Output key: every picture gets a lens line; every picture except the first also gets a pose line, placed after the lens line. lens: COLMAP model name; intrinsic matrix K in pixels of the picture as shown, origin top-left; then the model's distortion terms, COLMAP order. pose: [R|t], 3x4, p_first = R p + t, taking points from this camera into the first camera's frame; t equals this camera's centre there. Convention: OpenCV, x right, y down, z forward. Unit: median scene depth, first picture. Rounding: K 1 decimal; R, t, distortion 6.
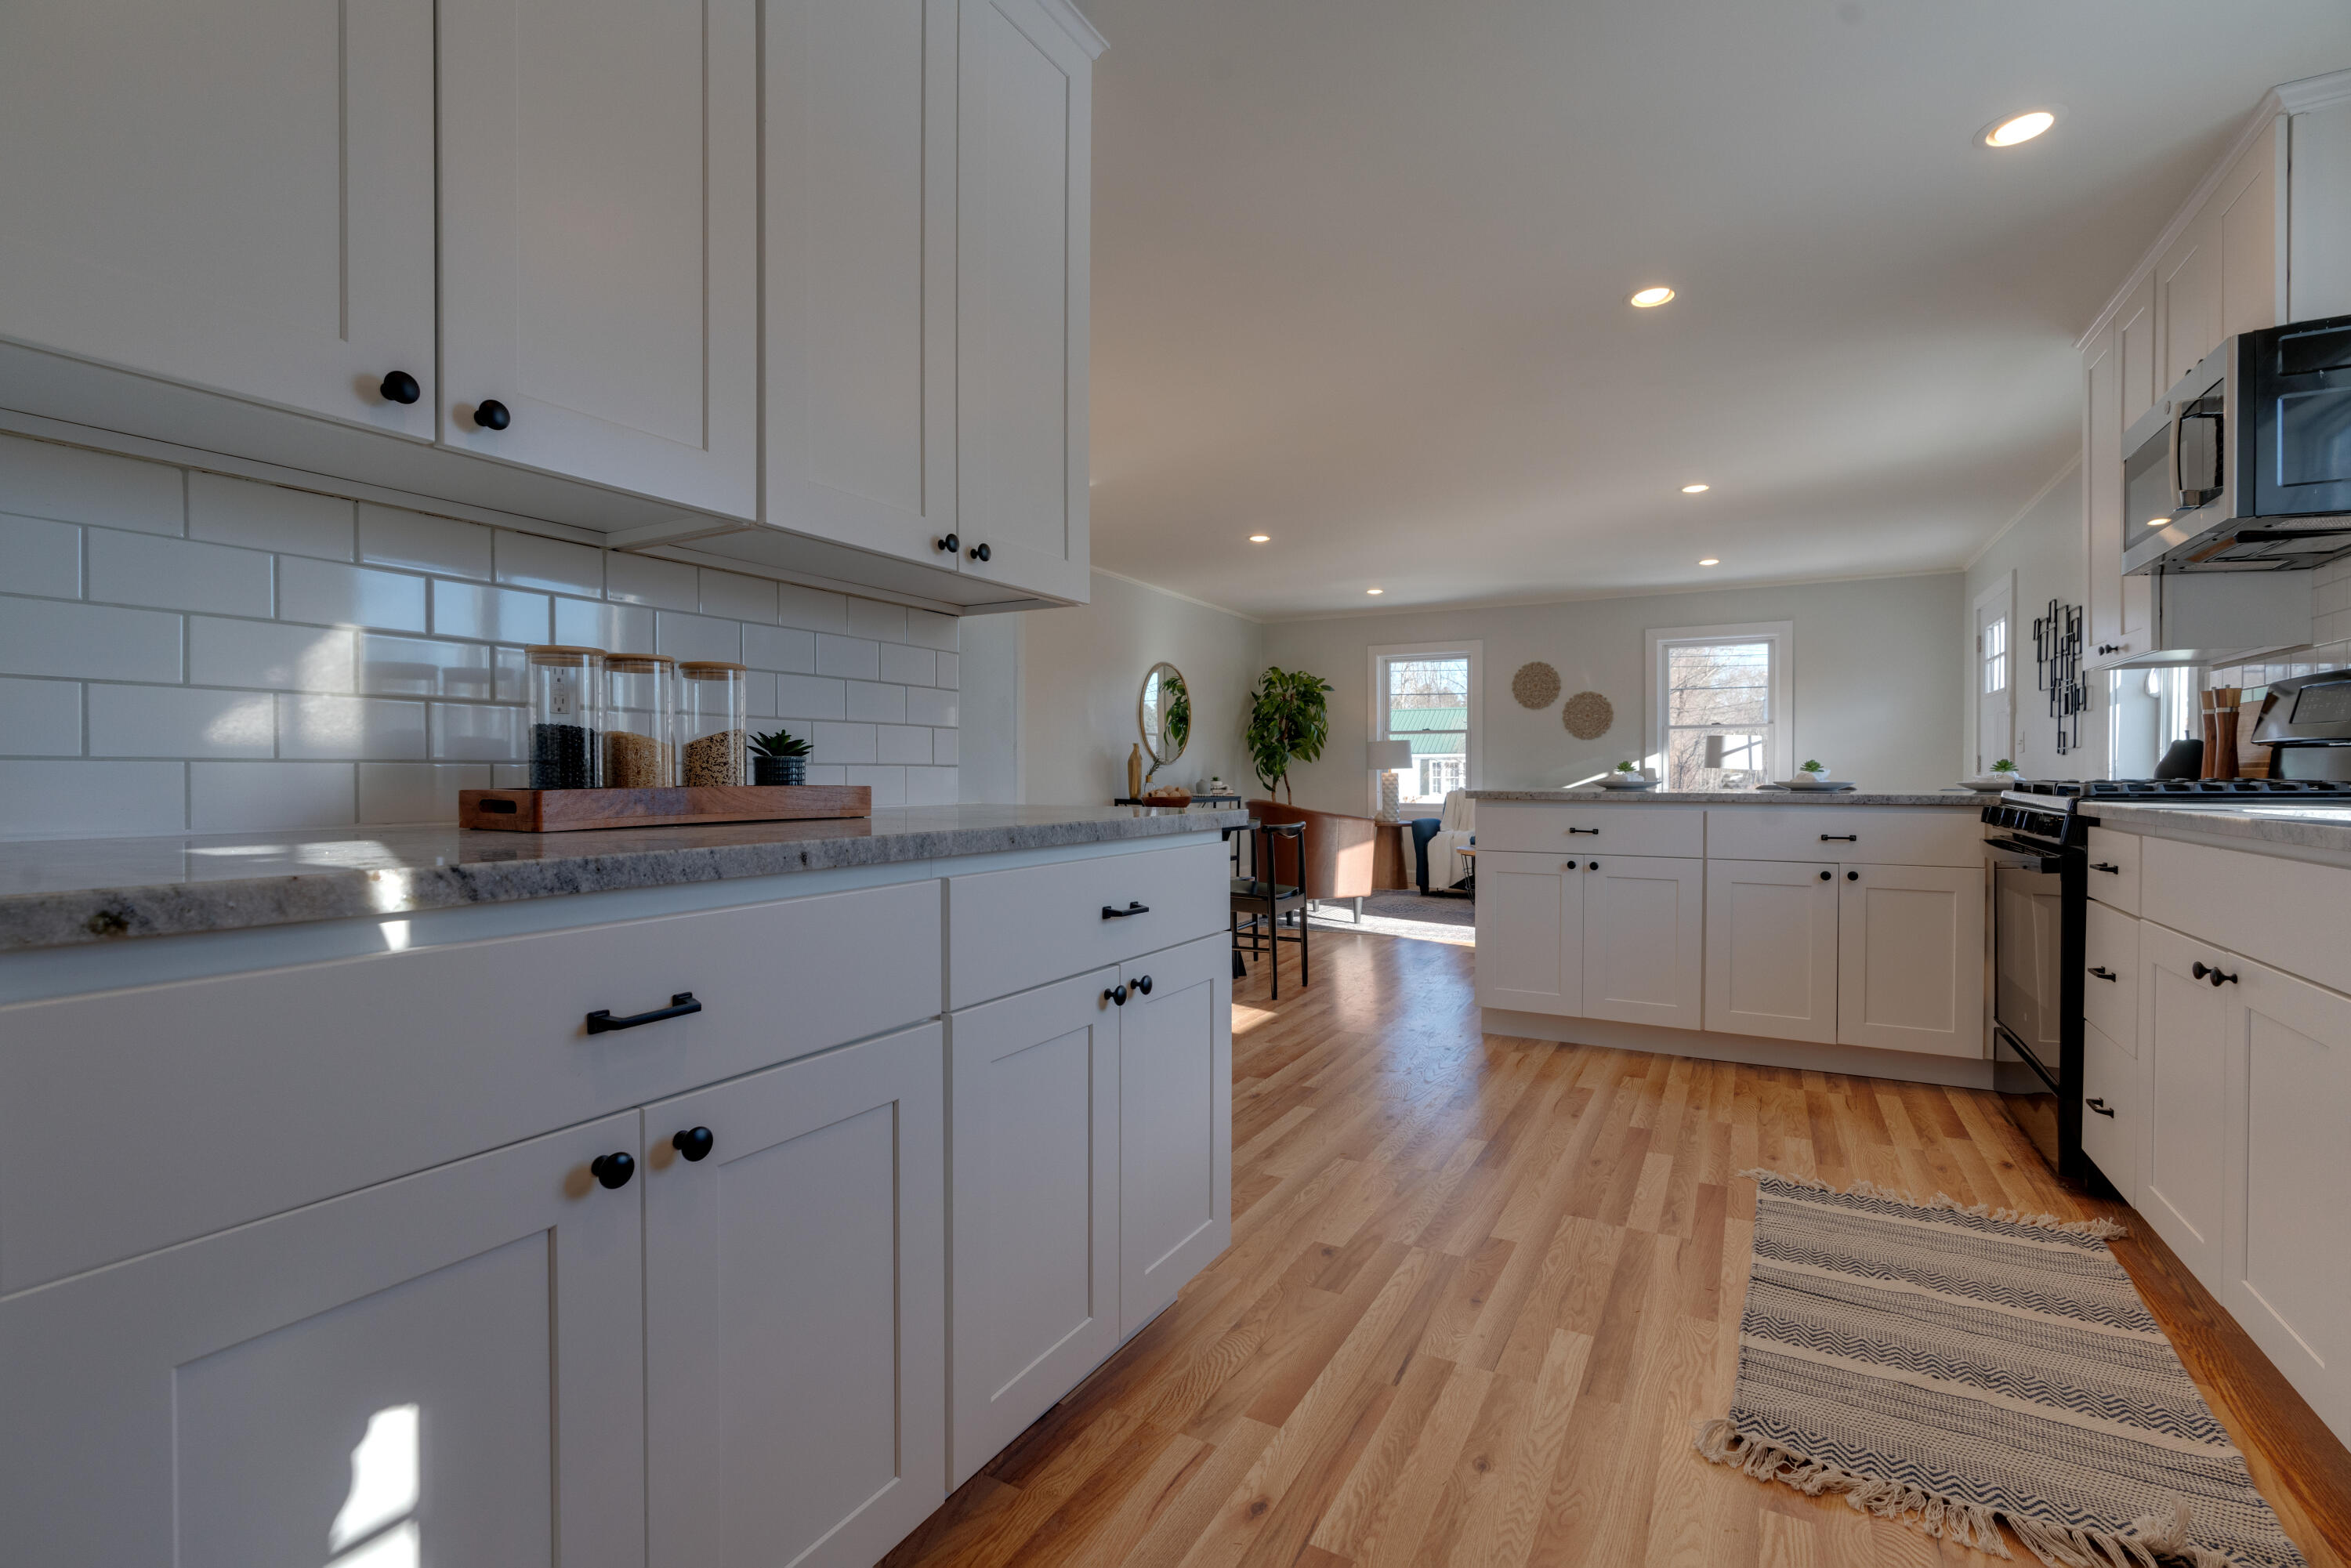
lens RADIAL K [[1045.4, 0, 1187.1], [0, 1045.4, 782.7], [0, 0, 1]] dist [-0.016240, 0.007049]
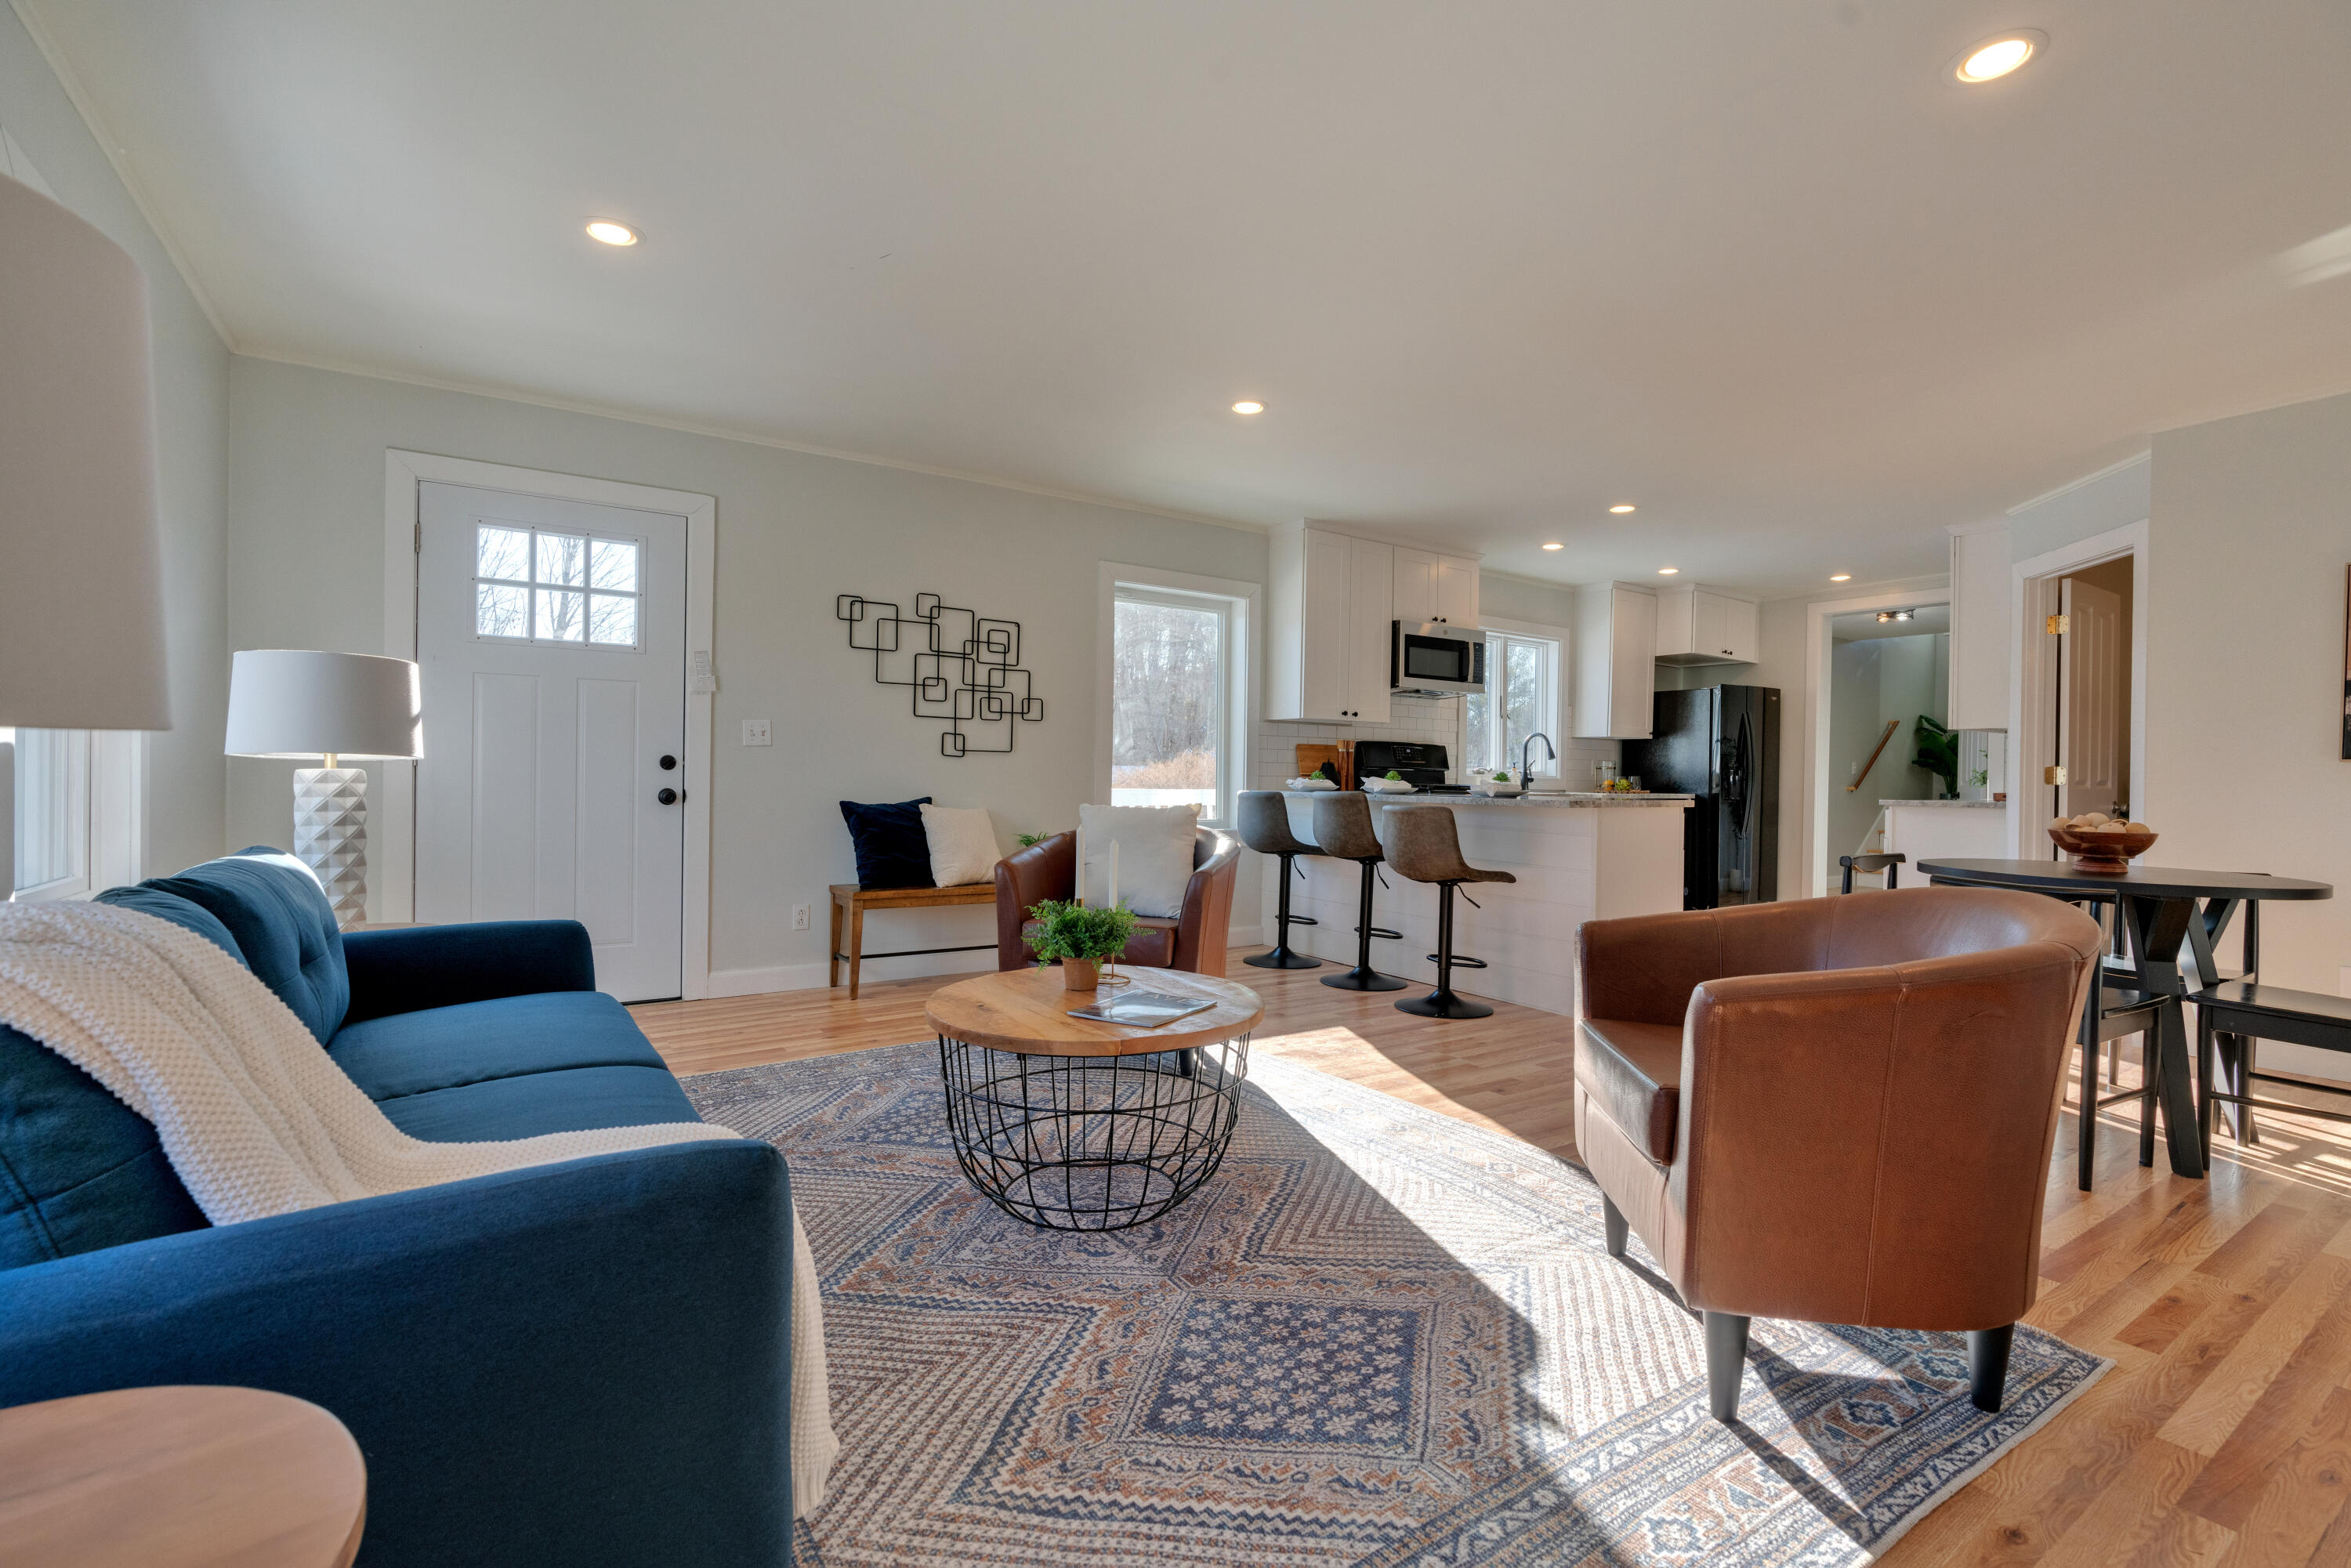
lens RADIAL K [[1045.4, 0, 1187.1], [0, 1045.4, 782.7], [0, 0, 1]] dist [-0.016240, 0.007049]
pose [[-0.885805, -0.016302, 0.463770, 0.312661], [-0.010436, 0.999830, 0.015211, -0.032762], [-0.463939, 0.008634, -0.885825, 3.100366]]
